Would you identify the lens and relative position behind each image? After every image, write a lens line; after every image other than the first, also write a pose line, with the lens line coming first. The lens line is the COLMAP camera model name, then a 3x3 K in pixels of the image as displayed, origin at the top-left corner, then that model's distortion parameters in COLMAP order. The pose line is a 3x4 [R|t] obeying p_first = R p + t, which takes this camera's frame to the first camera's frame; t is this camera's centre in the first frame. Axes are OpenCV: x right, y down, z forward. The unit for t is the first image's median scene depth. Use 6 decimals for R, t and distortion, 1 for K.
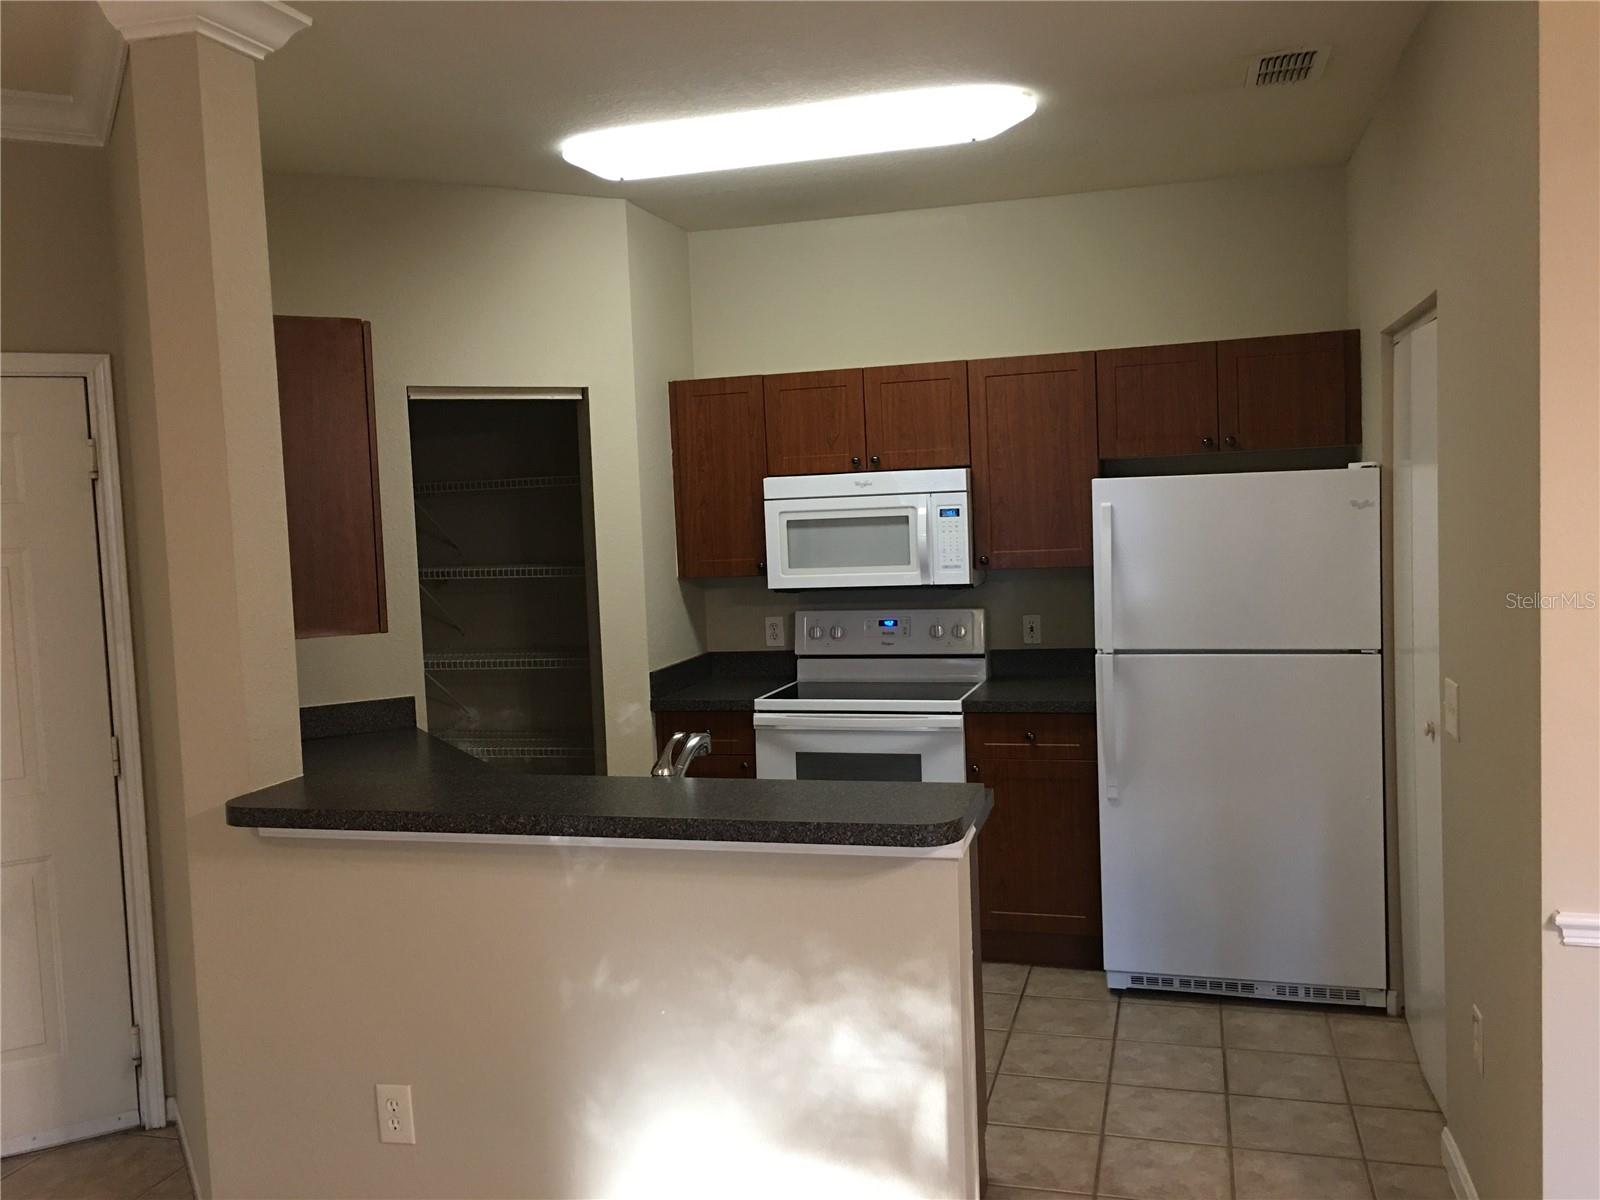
lens RADIAL K [[1360.4, 0, 789.1], [0, 1360.4, 589.4], [0, 0, 1]] dist [0.076018, -0.093307]
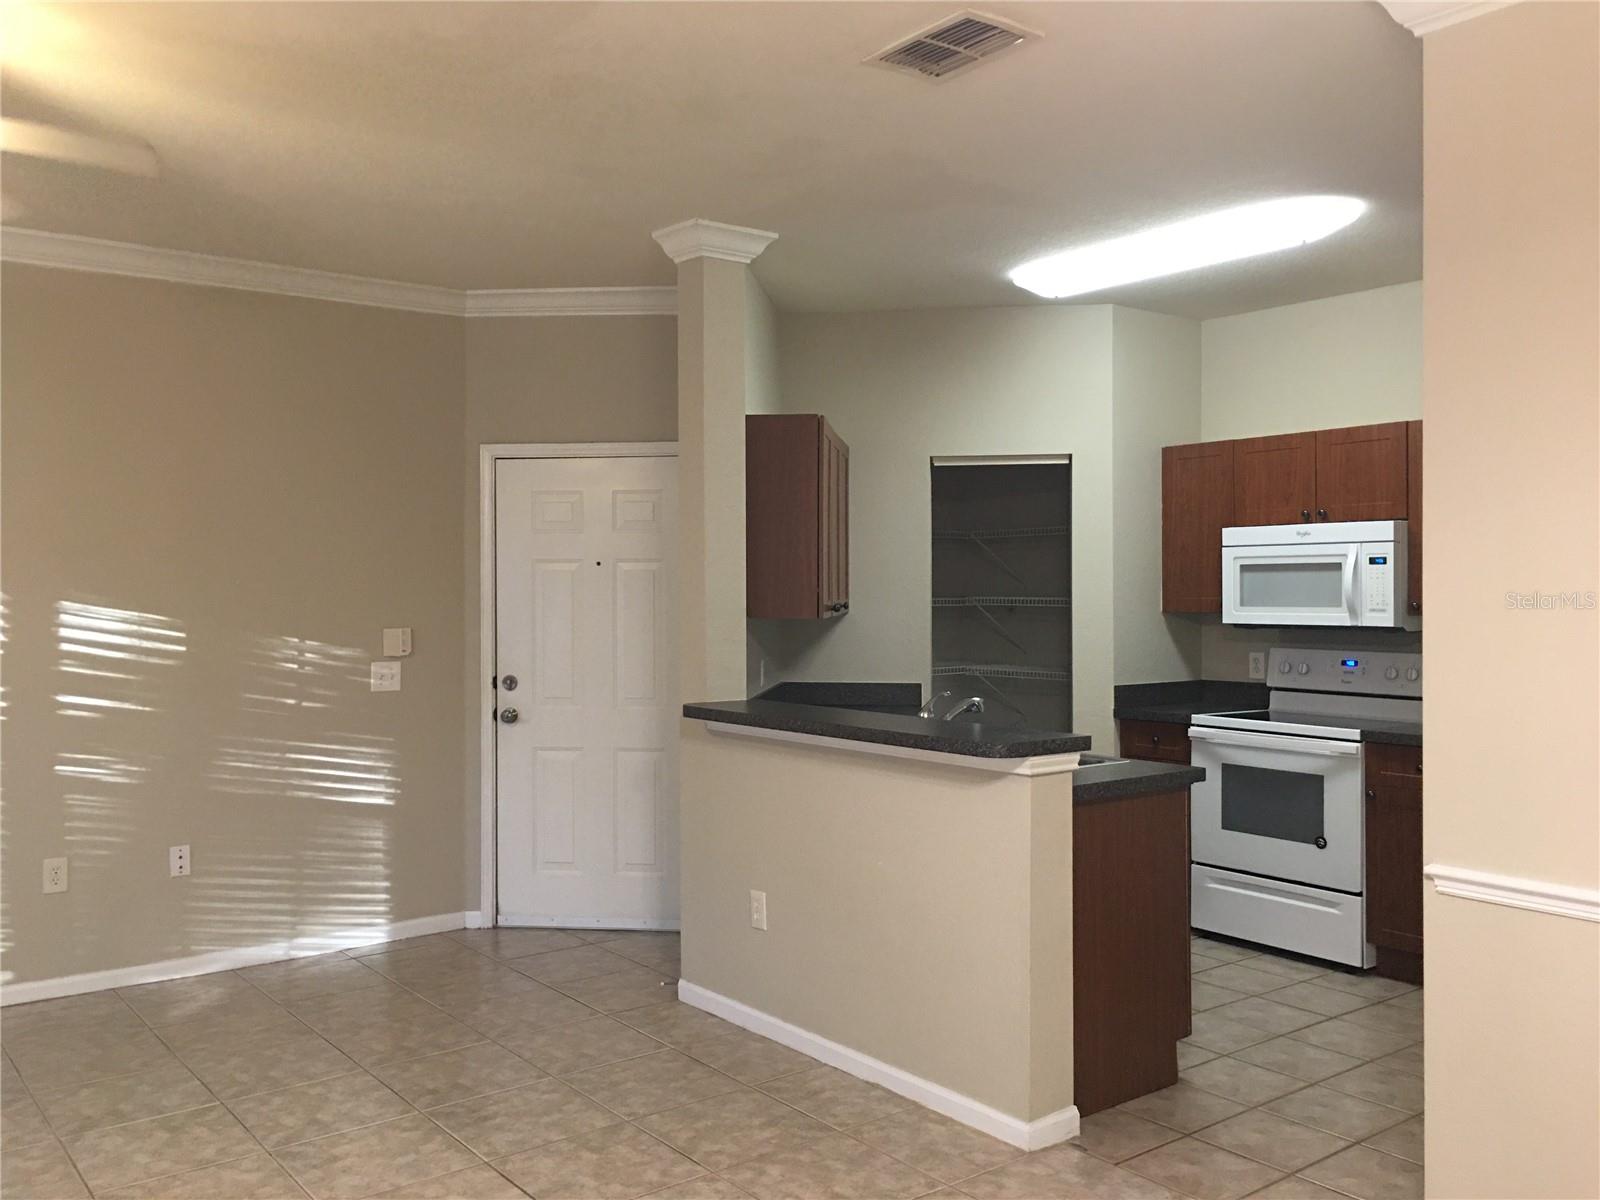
lens RADIAL K [[1360.4, 0, 790.7], [0, 1360.4, 591.3], [0, 0, 1]] dist [0.076018, -0.093307]
pose [[0.808237, 0.040065, -0.587493, 0.384059], [-0.068809, 0.997274, -0.026654, 0.029795], [0.584823, 0.061967, 0.808790, -0.164414]]
